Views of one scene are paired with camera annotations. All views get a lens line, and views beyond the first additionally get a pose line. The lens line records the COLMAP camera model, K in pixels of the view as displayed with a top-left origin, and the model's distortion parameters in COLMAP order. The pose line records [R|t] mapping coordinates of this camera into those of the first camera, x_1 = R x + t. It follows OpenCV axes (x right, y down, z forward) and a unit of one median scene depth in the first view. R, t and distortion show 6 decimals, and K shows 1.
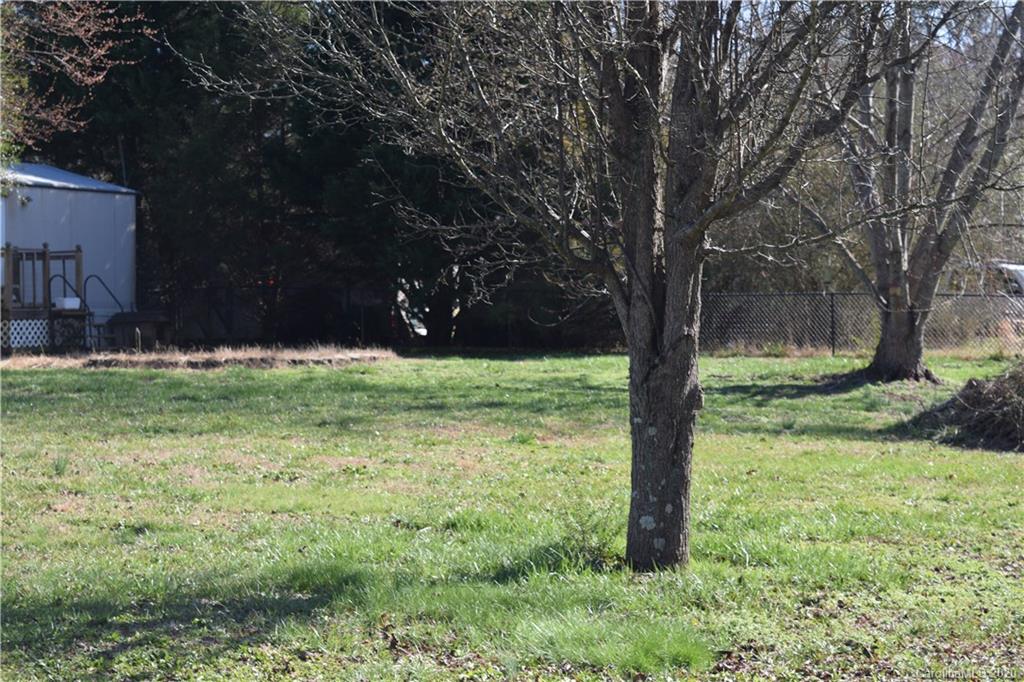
lens RADIAL K [[2308.3, 0, 512.0], [0, 2308.3, 341.0], [0, 0, 1]] dist [0.073131, 0.242950]
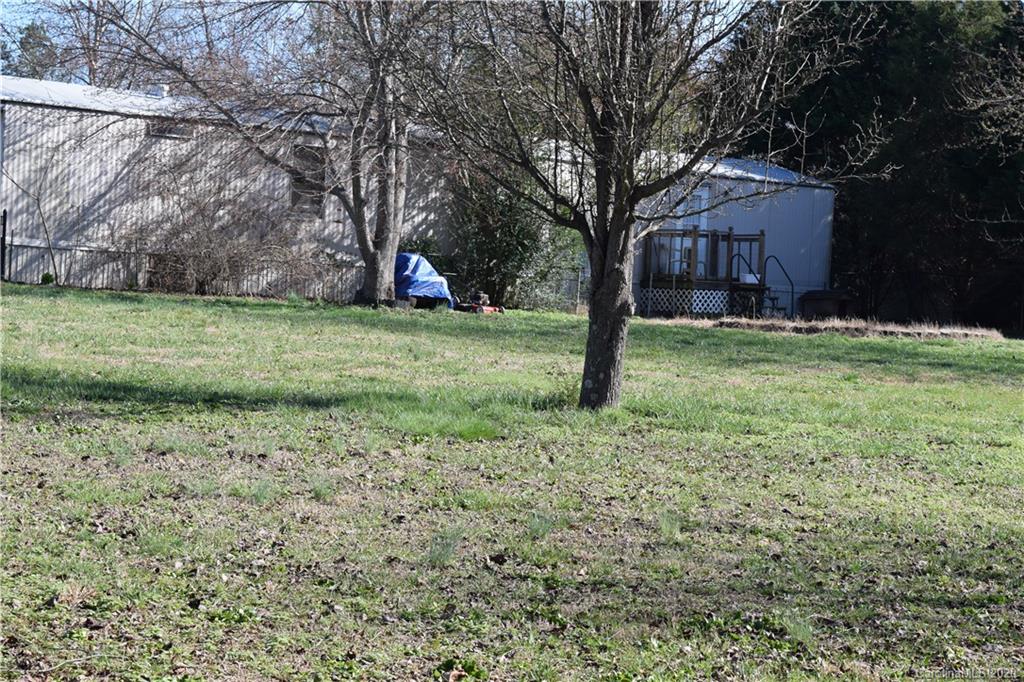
lens RADIAL K [[2308.3, 0, 512.0], [0, 2308.3, 341.0], [0, 0, 1]] dist [0.073131, 0.242950]
pose [[0.915369, 0.056357, -0.398652, 0.201400], [-0.056364, 0.998342, 0.011712, 0.010165], [0.398651, 0.011749, 0.917027, -0.155449]]
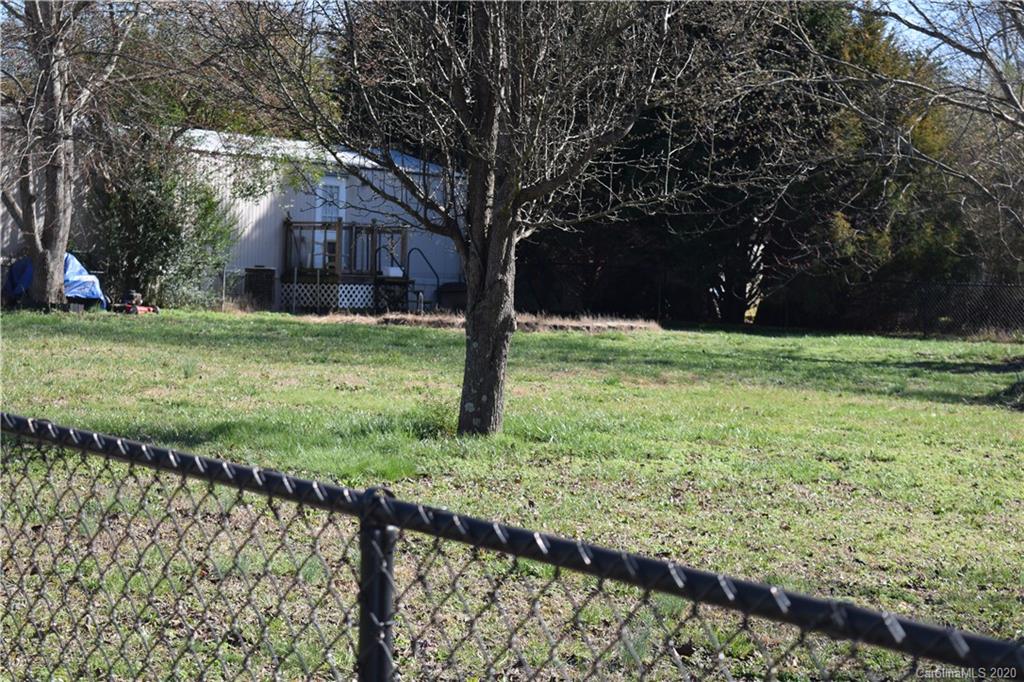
lens RADIAL K [[2308.3, 0, 512.0], [0, 2308.3, 341.0], [0, 0, 1]] dist [0.073131, 0.242950]
pose [[0.978683, 0.040490, -0.201346, 0.116591], [-0.039619, 0.999180, 0.008357, 0.007250], [0.201519, -0.000202, 0.979485, -0.131451]]
